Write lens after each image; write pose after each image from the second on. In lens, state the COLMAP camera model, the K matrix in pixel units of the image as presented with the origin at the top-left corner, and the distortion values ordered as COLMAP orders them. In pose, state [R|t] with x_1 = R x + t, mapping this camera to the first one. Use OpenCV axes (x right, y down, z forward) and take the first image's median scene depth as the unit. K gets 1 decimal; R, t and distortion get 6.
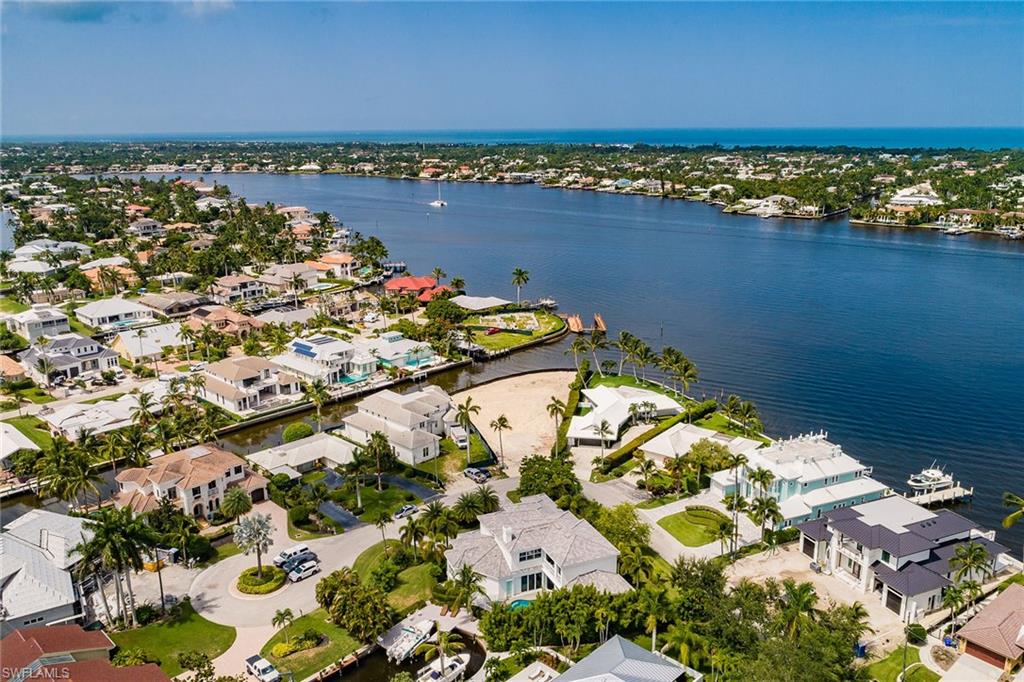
lens RADIAL K [[819.2, 0, 512.0], [0, 819.2, 341.0], [0, 0, 1]] dist [-0.006289, -0.003711]
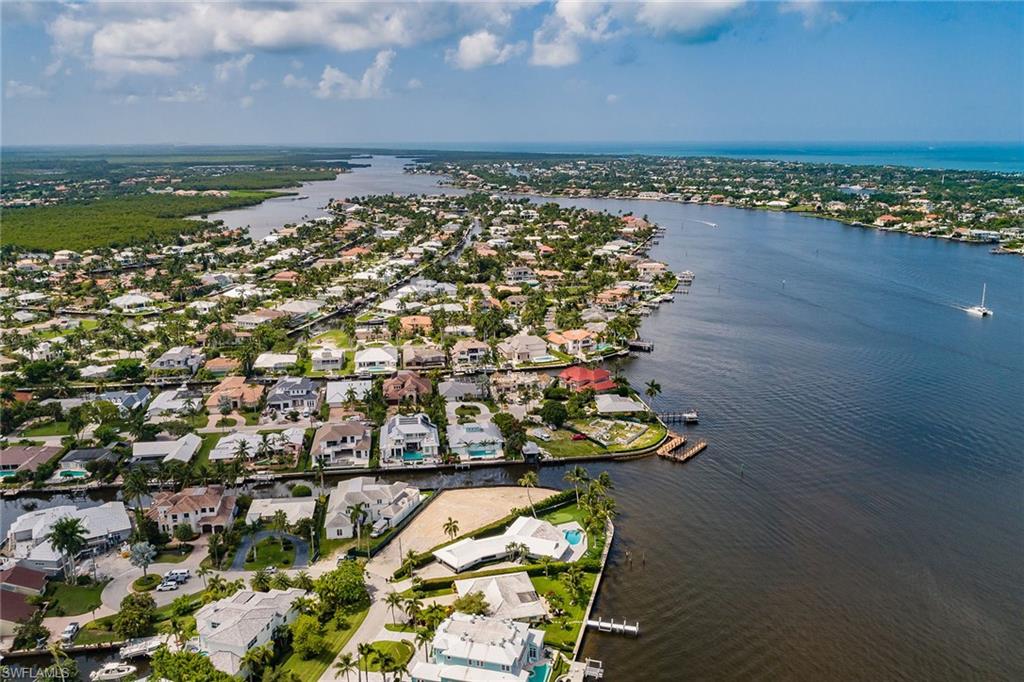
lens RADIAL K [[819.2, 0, 512.0], [0, 819.2, 341.0], [0, 0, 1]] dist [-0.006289, -0.003711]
pose [[0.790518, 0.155968, -0.592246, 0.650256], [-0.160629, 0.985977, 0.045253, -0.211761], [0.590999, 0.059359, 0.804485, 0.039674]]
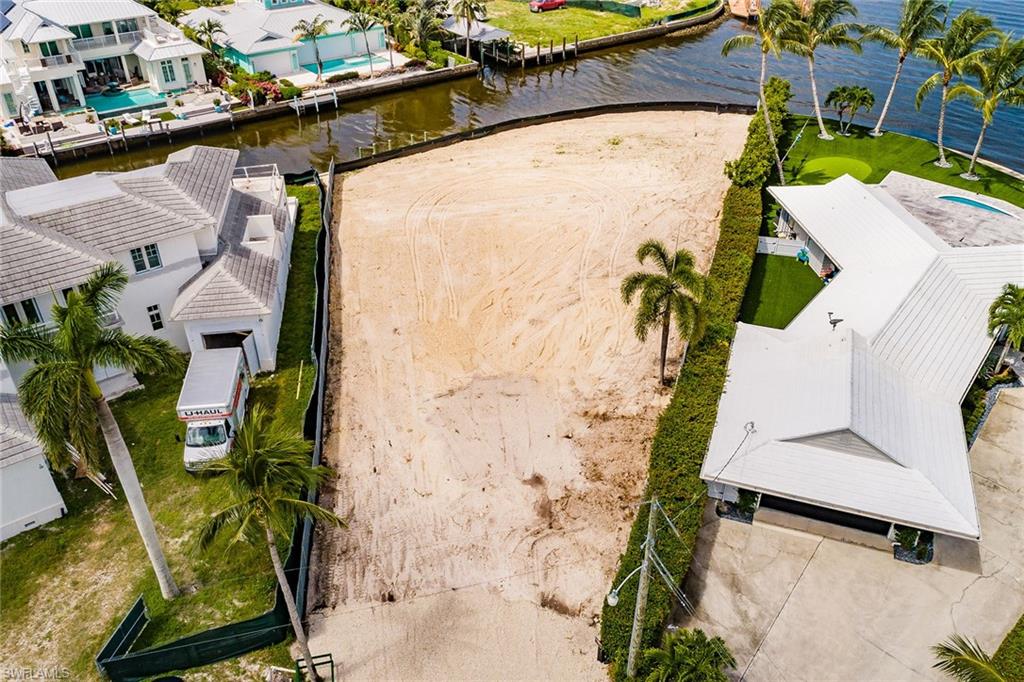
lens RADIAL K [[819.2, 0, 512.0], [0, 819.2, 341.0], [0, 0, 1]] dist [-0.006289, -0.003711]
pose [[0.987685, 0.093614, -0.125355, 0.033318], [-0.047757, 0.943390, 0.328230, 0.018811], [0.148986, -0.318202, 0.936243, 0.628936]]
